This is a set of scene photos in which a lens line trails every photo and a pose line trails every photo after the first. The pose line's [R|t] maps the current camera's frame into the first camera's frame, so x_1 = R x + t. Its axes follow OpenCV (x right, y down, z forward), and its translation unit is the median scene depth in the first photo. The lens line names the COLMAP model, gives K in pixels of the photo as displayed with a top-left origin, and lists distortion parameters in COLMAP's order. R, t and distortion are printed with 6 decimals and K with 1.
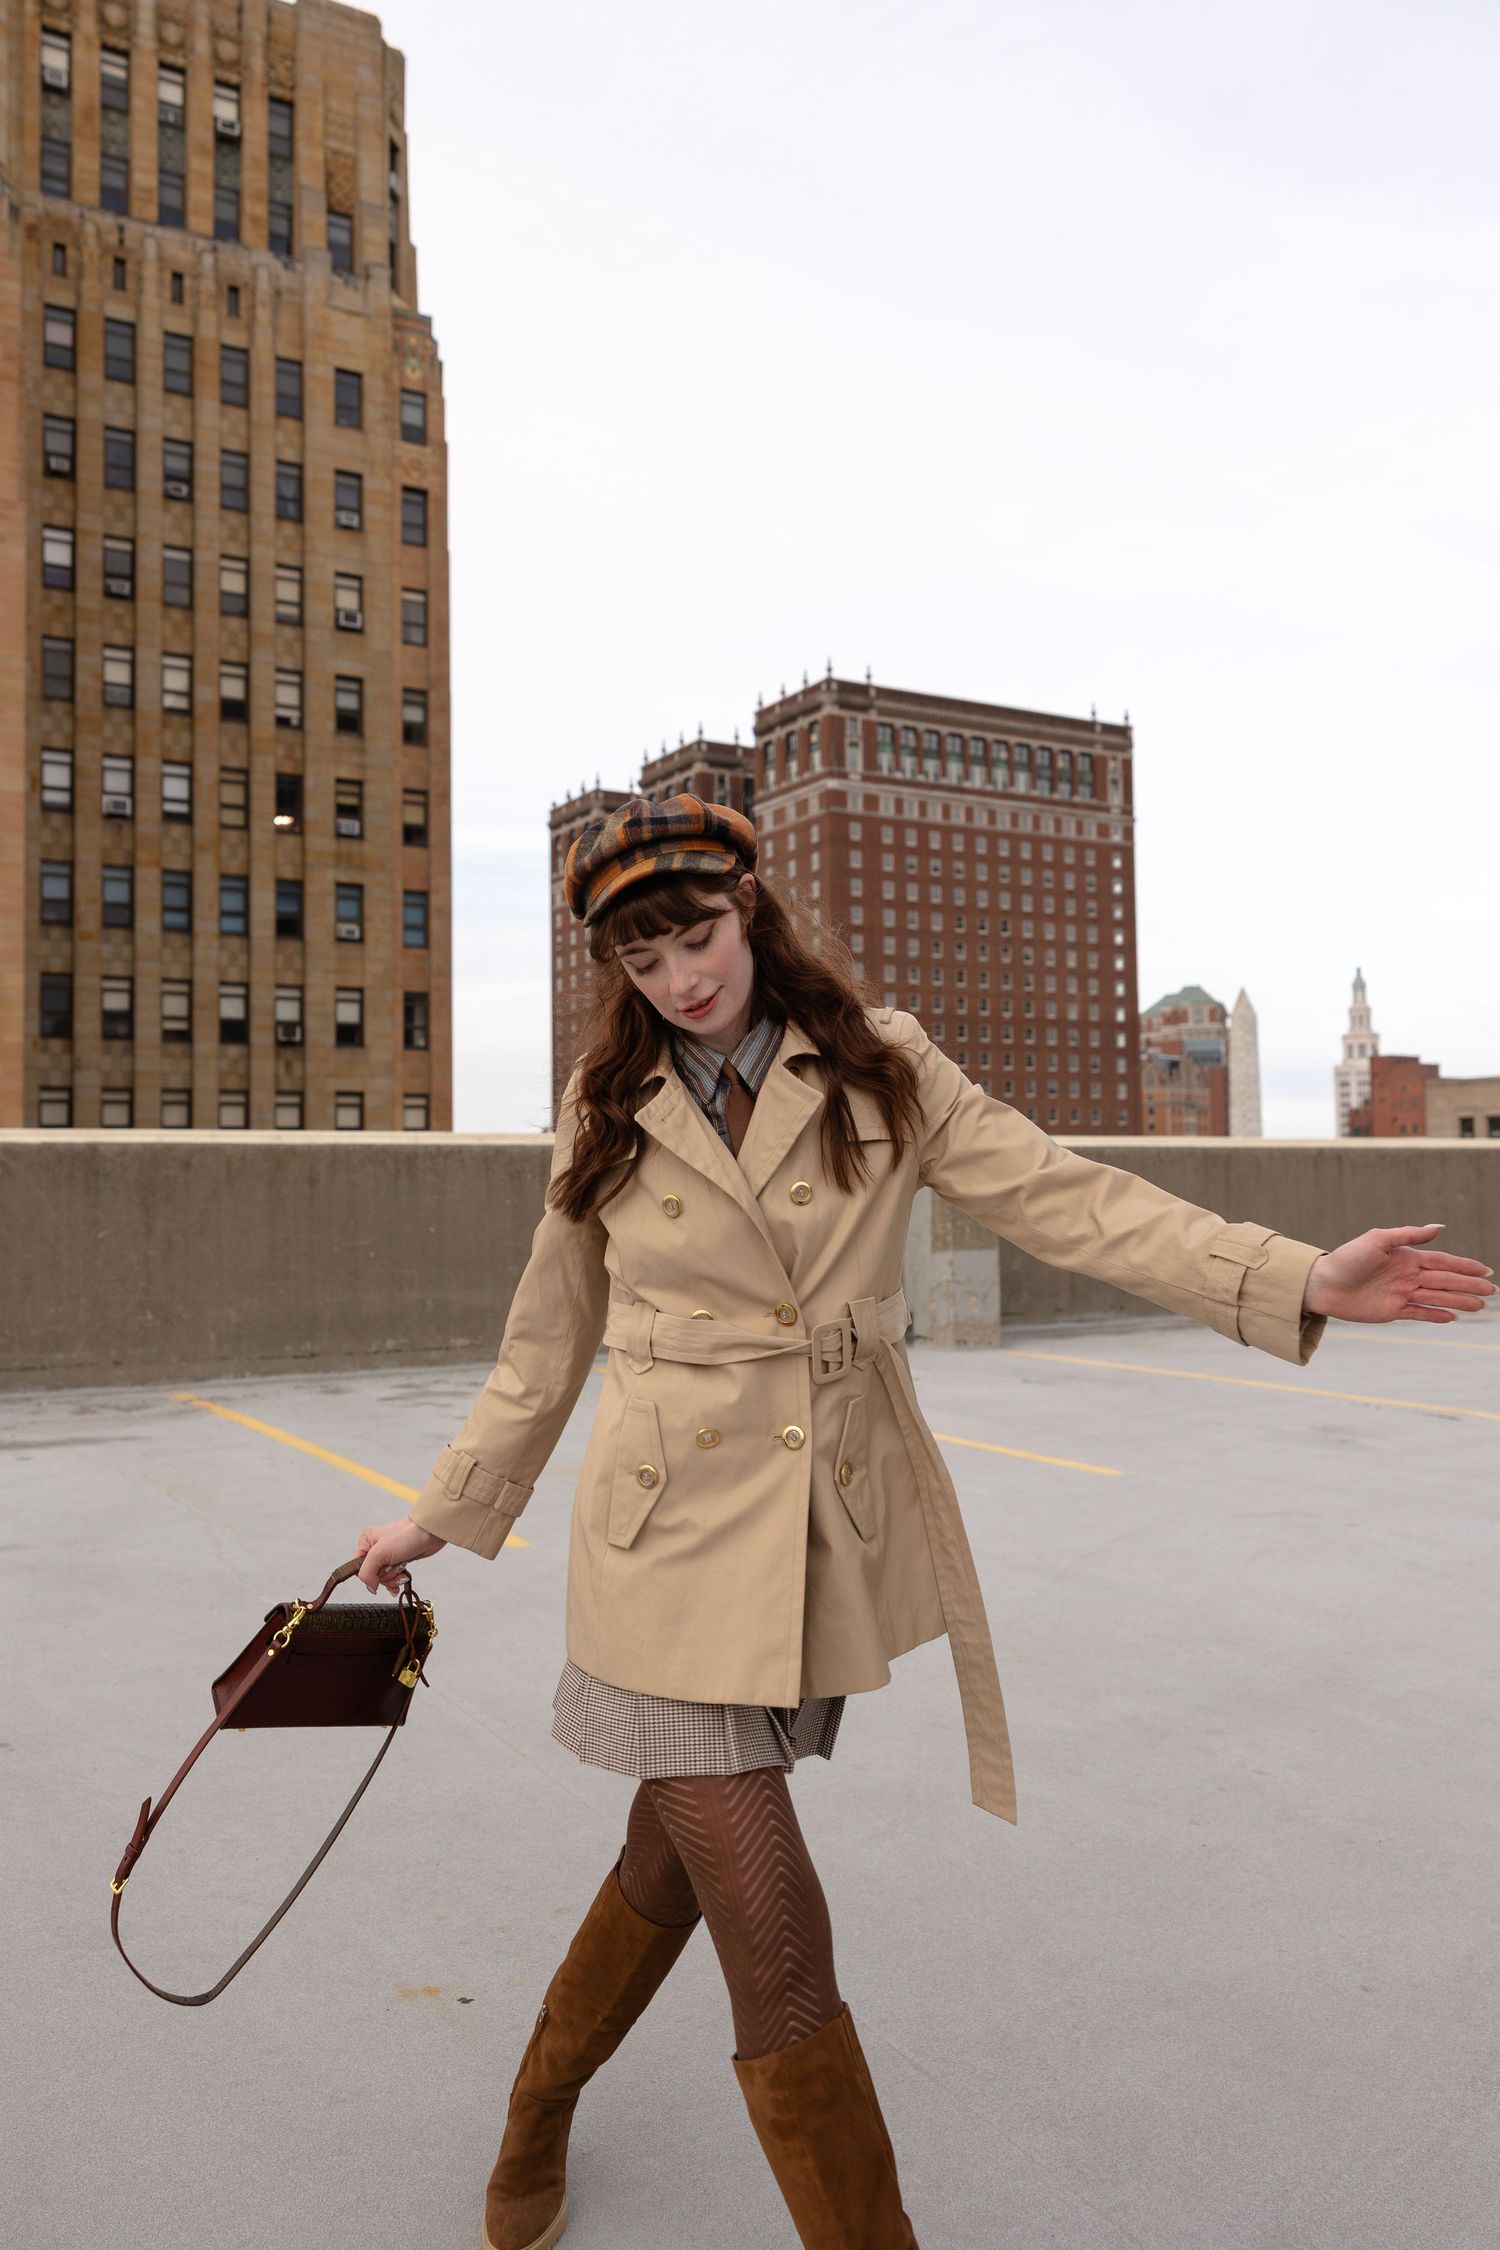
lens RADIAL K [[1735.3, 0, 716.0], [0, 1735.3, 1130.8], [0, 0, 1]] dist [0.011947, -0.003366]
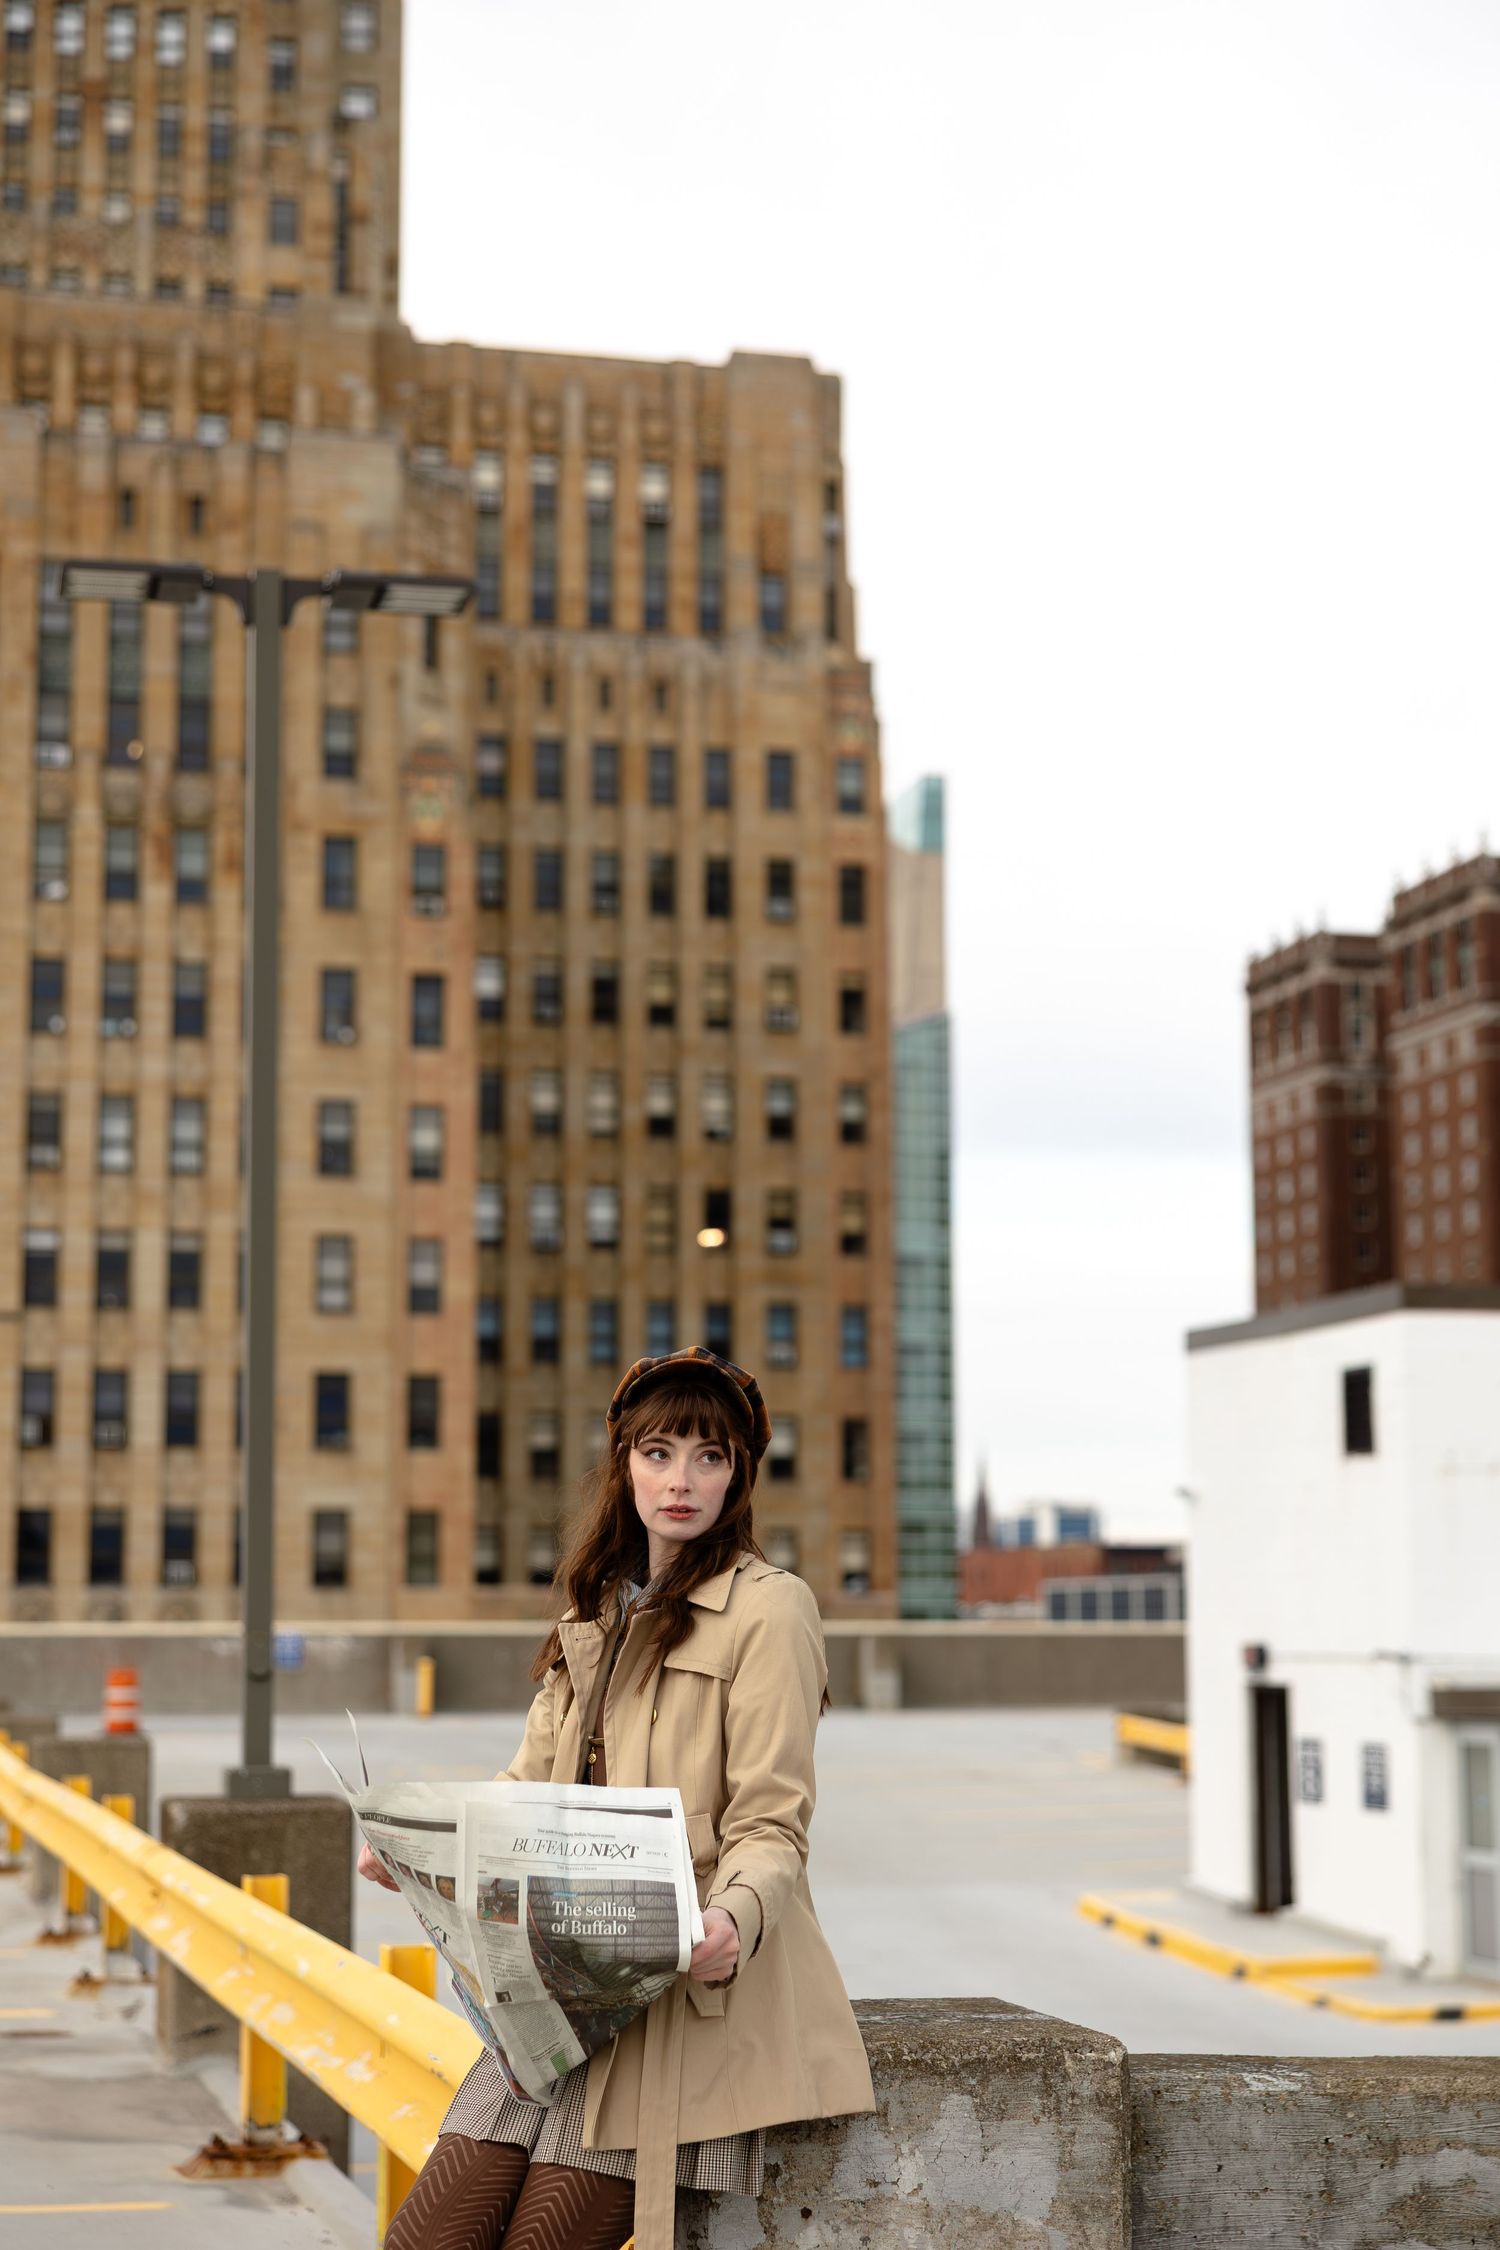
lens RADIAL K [[3668.4, 0, 750.0], [0, 3668.4, 1125.0], [0, 0, 1]] dist [-0.167764, 0.012143]
pose [[0.966555, -0.034888, -0.254076, 0.281587], [0.005808, 0.993427, -0.114316, -0.014096], [0.256394, 0.109017, 0.960405, -0.920670]]
